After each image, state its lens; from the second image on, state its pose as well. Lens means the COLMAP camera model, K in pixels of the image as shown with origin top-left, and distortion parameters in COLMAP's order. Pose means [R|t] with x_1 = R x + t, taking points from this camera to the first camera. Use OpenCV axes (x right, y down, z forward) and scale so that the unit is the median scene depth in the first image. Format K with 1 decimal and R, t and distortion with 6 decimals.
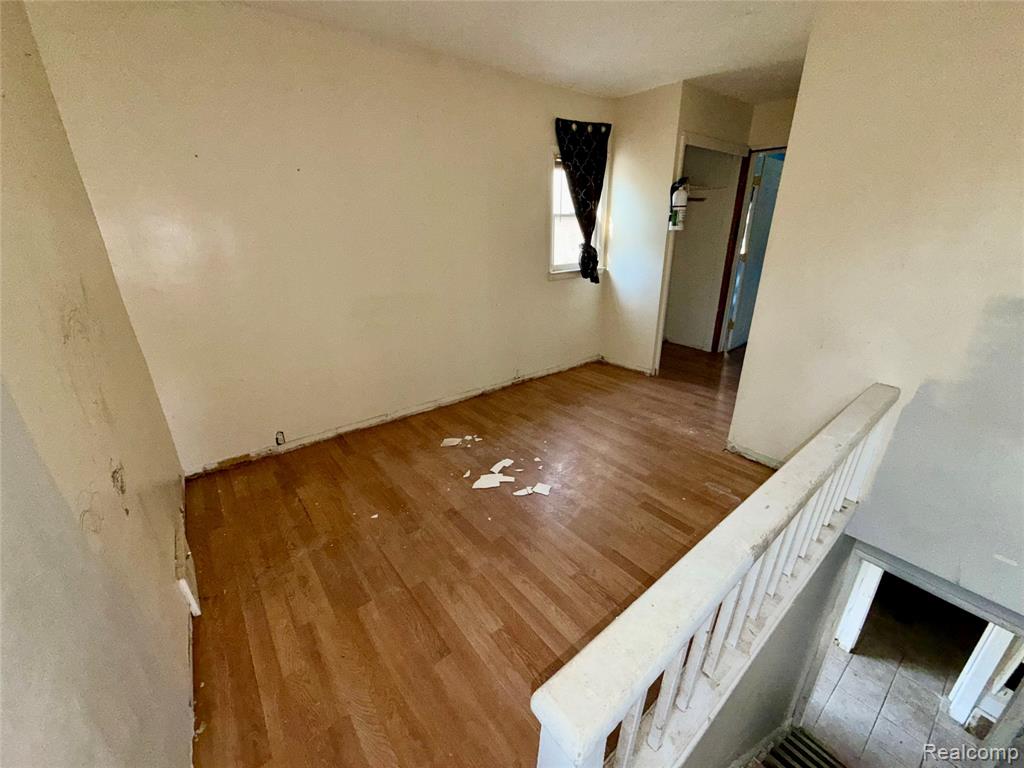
lens RADIAL K [[409.4, 0, 509.2], [0, 409.4, 381.3], [0, 0, 1]] dist [0.000337, 0.000180]
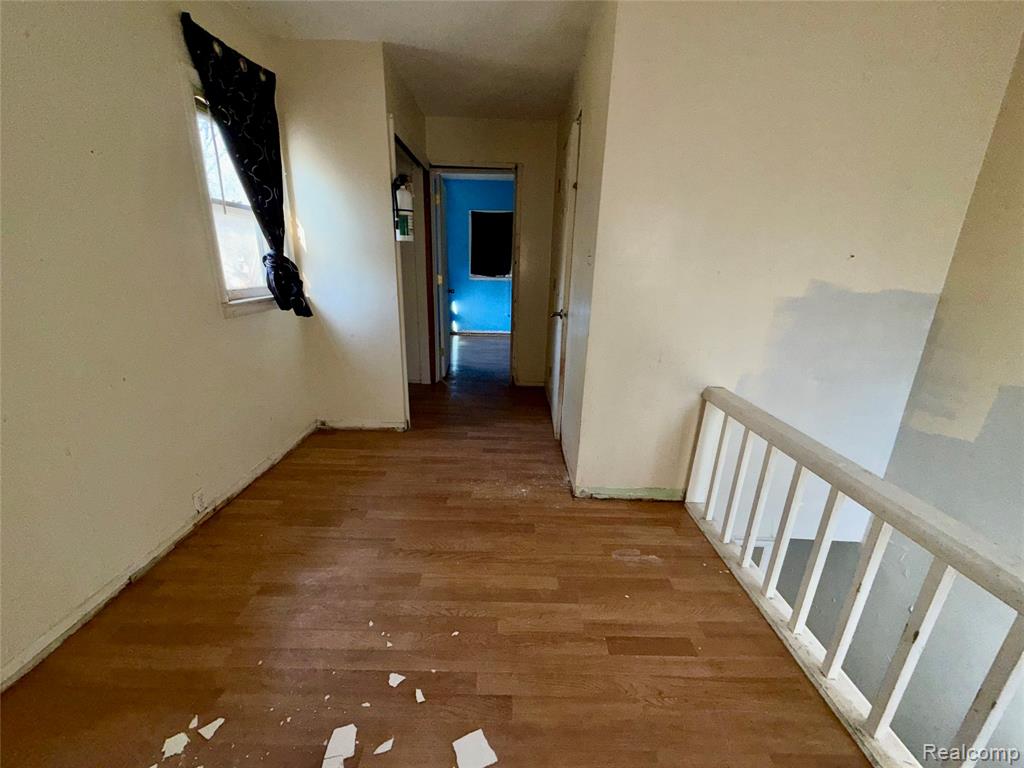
lens RADIAL K [[409.4, 0, 509.2], [0, 409.4, 381.3], [0, 0, 1]] dist [0.000337, 0.000180]
pose [[0.620082, -0.191498, 0.760806, -0.109206], [0.245762, 0.968357, 0.043435, -0.100482], [-0.745050, 0.160044, 0.647524, 0.401704]]
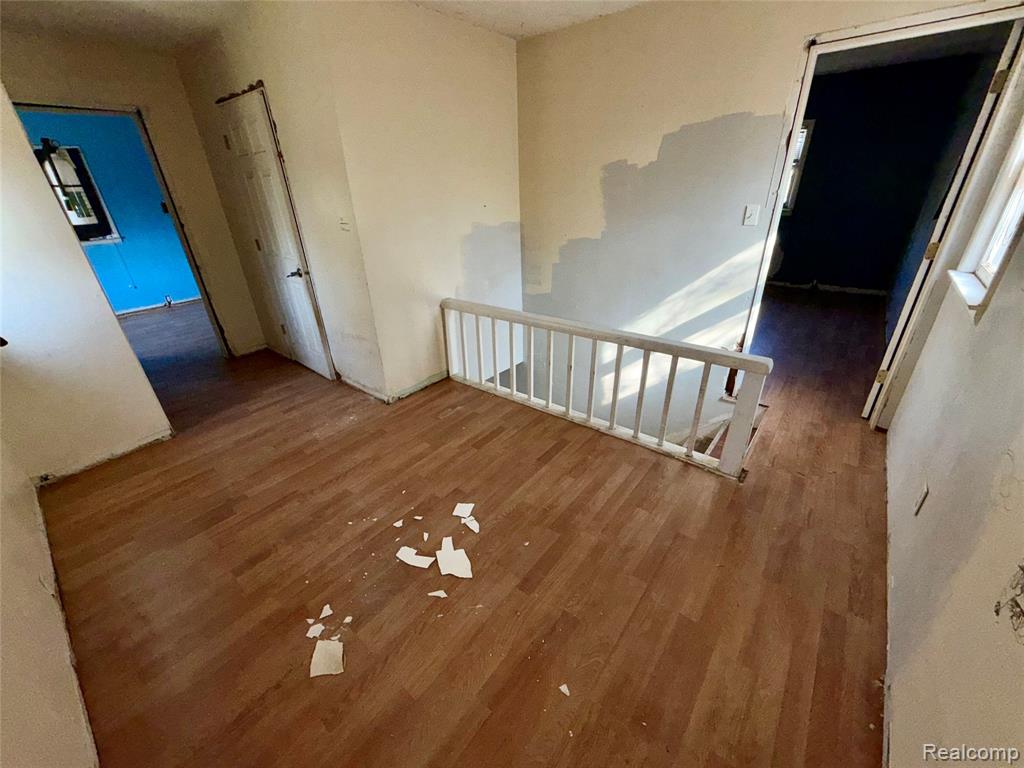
lens RADIAL K [[409.4, 0, 509.2], [0, 409.4, 381.3], [0, 0, 1]] dist [0.000337, 0.000180]
pose [[-0.222576, -0.411195, 0.883956, -0.404739], [0.381502, 0.797660, 0.467113, -0.222425], [-0.897171, 0.441199, -0.020669, 0.535643]]
